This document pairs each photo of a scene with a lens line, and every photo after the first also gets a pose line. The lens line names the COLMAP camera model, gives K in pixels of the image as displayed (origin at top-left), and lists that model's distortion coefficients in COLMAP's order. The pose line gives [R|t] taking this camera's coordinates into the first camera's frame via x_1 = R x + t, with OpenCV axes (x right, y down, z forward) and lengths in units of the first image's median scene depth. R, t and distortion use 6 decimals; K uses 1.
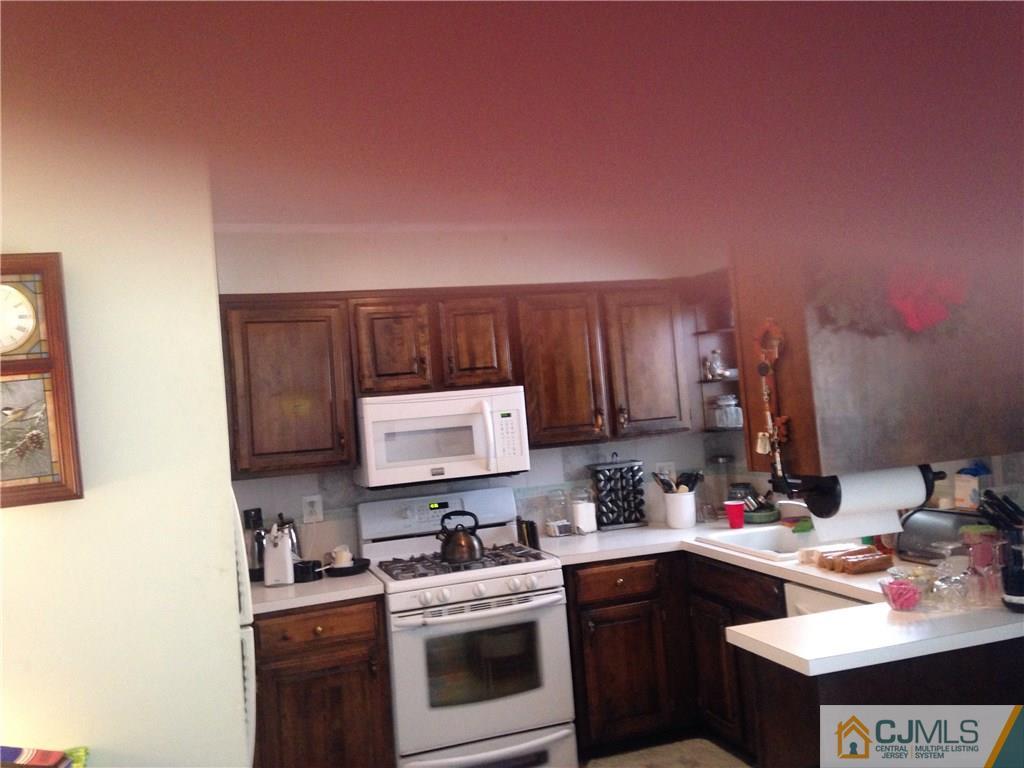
lens RADIAL K [[916.9, 0, 512.0], [0, 916.9, 384.0], [0, 0, 1]] dist [0.179742, -0.266375]
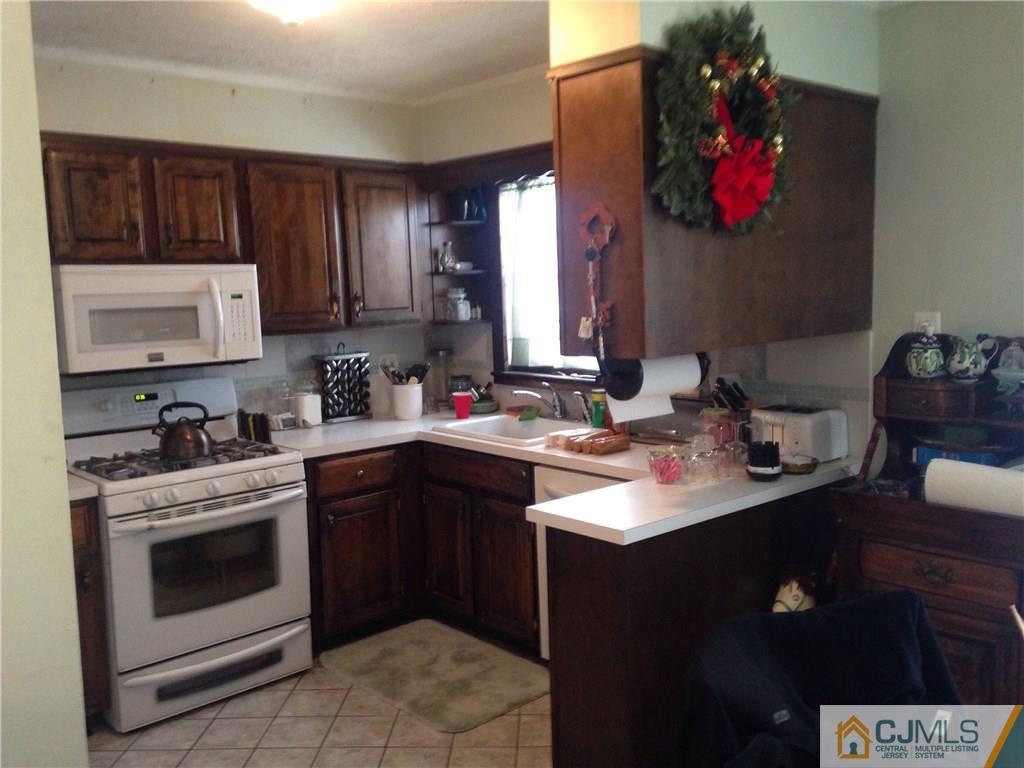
lens RADIAL K [[907.5, 0, 513.3], [0, 907.5, 378.4], [0, 0, 1]] dist [0.181126, -0.250536]
pose [[0.918279, 0.010129, 0.395804, -0.113816], [-0.049712, 0.994711, 0.089879, 0.019268], [-0.392801, -0.102210, 0.913926, 0.066725]]
